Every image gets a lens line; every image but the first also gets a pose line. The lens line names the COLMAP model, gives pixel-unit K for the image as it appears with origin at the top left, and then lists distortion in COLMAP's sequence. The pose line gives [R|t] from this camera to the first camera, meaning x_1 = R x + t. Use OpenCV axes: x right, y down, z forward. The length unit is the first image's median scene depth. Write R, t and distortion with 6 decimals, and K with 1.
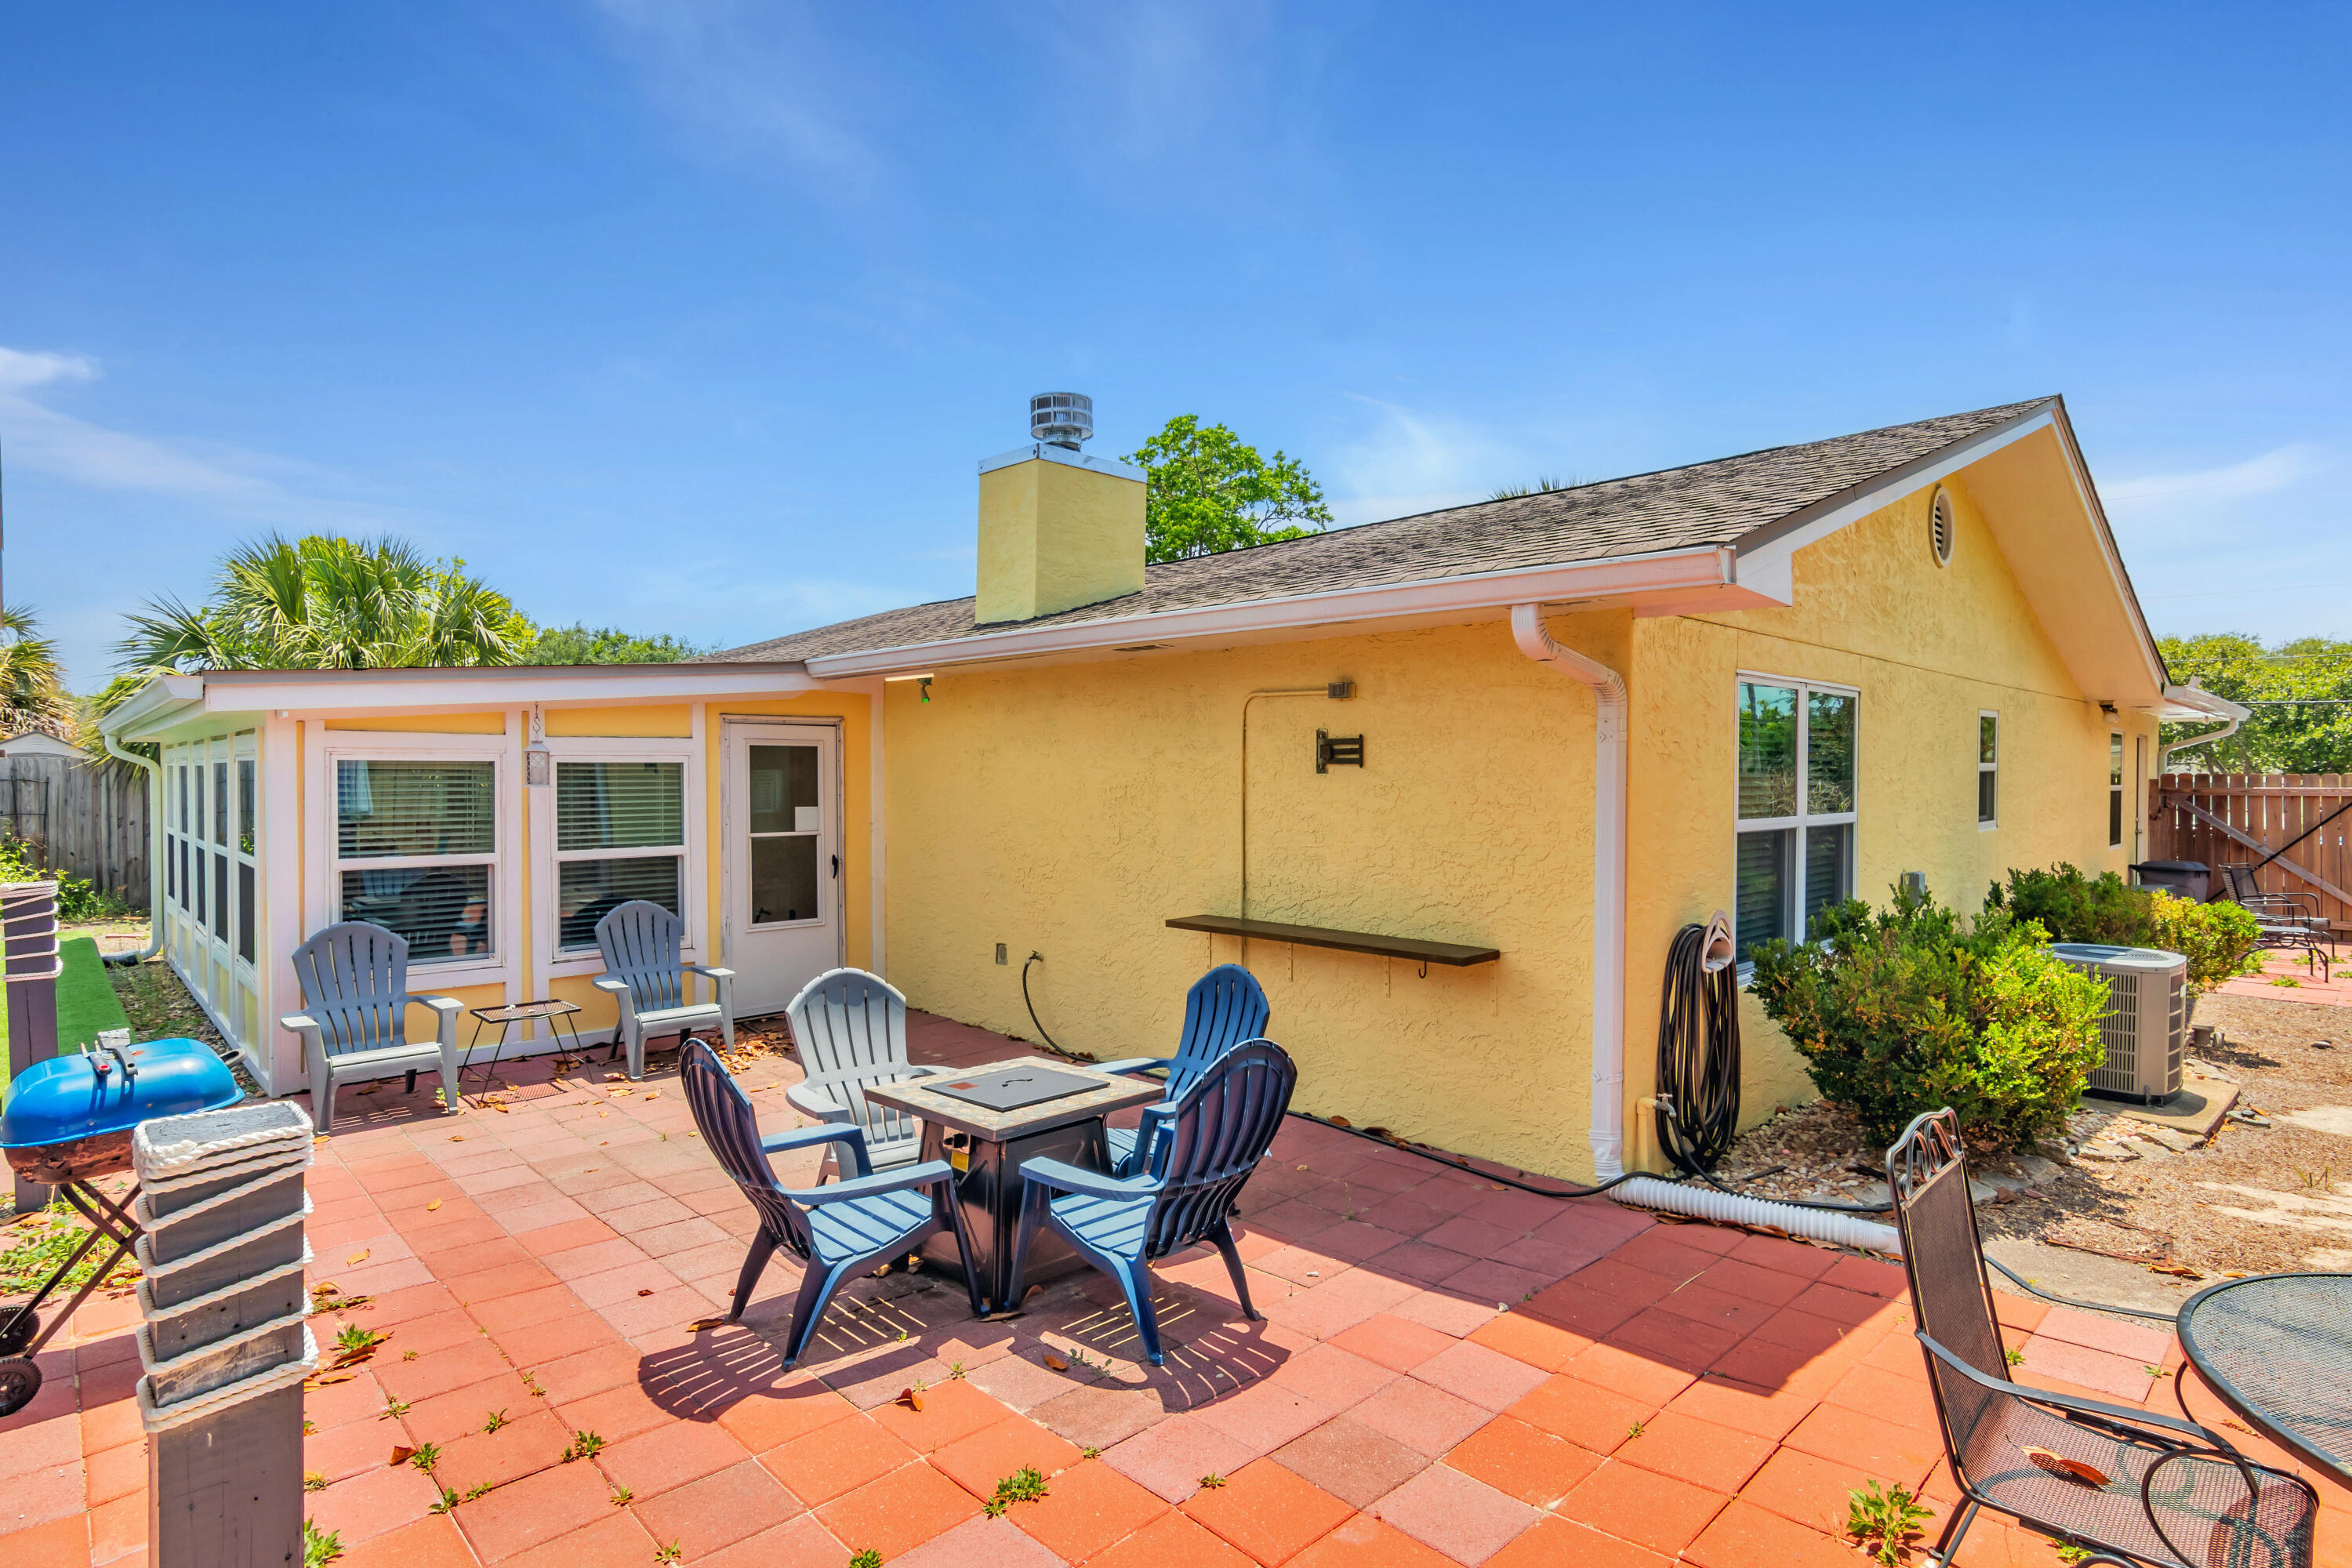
lens RADIAL K [[1208.4, 0, 1177.3], [0, 1208.4, 772.9], [0, 0, 1]] dist [-0.002041, -0.000108]
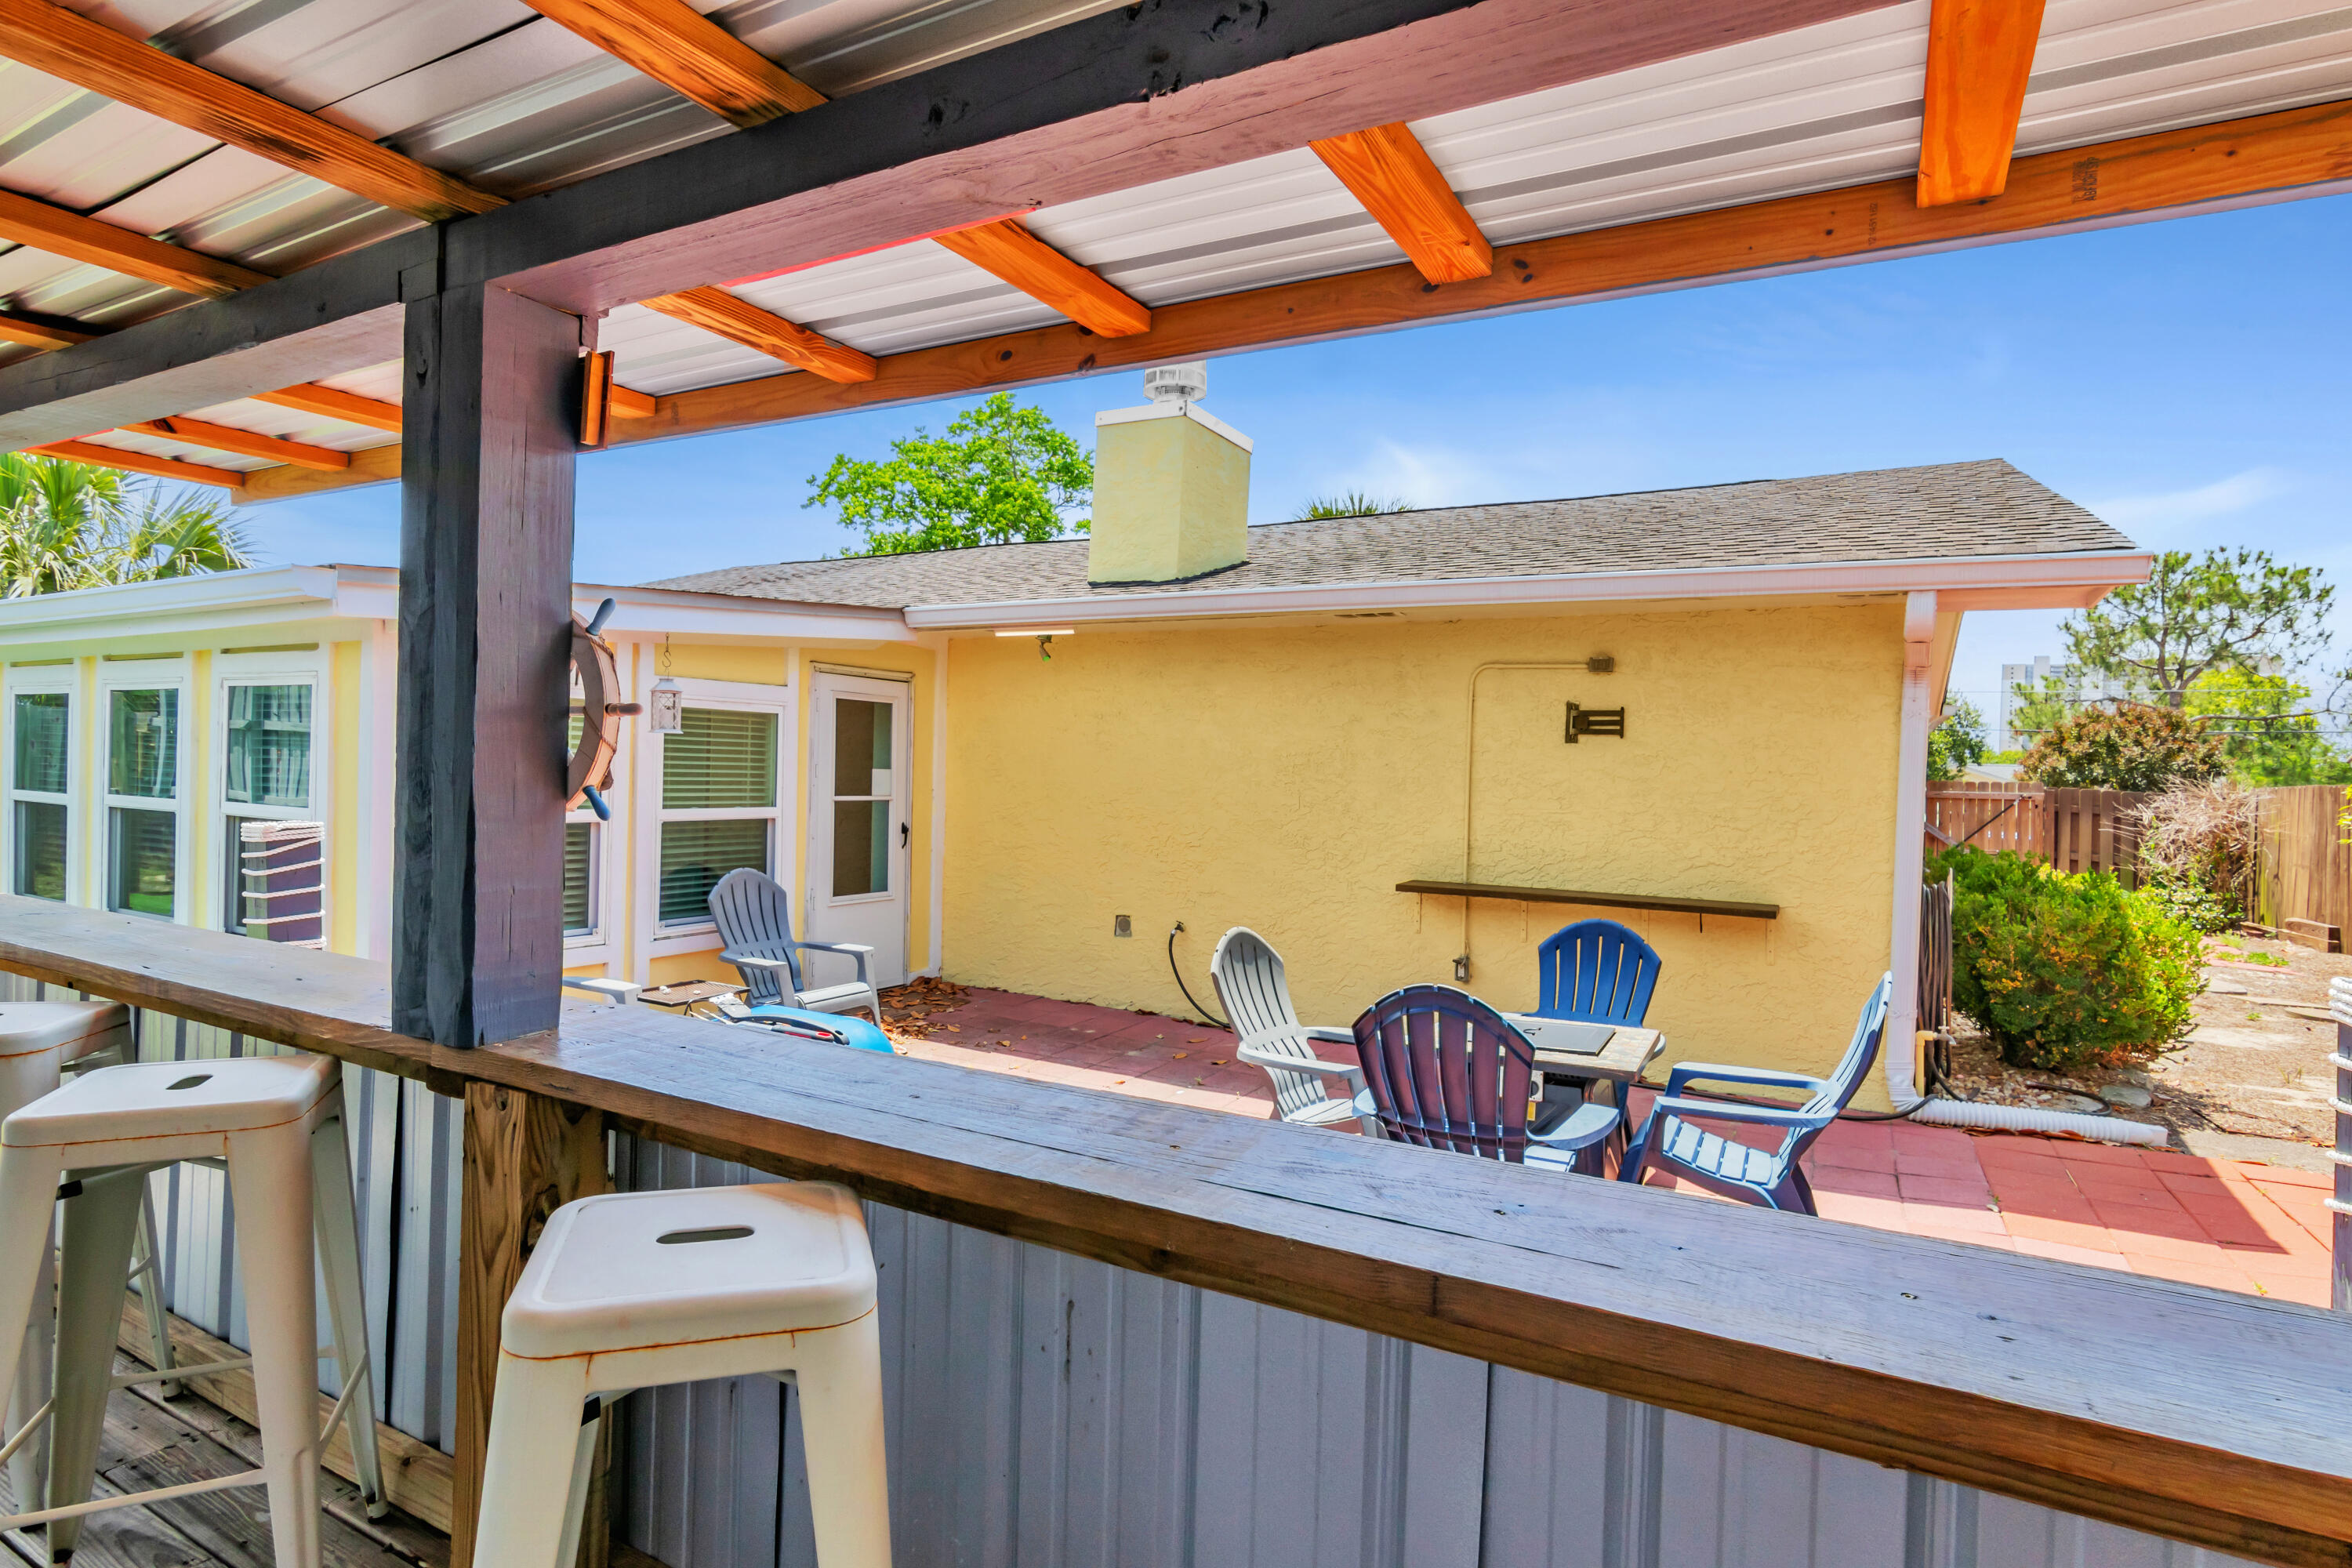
lens RADIAL K [[1199.7, 0, 1186.7], [0, 1199.7, 773.8], [0, 0, 1]] dist [0.000393, 0.000436]
pose [[0.955403, 0.026815, 0.294084, -0.414521], [-0.027879, 0.999611, -0.000574, 0.030169], [-0.293985, -0.007651, 0.955779, 0.079671]]
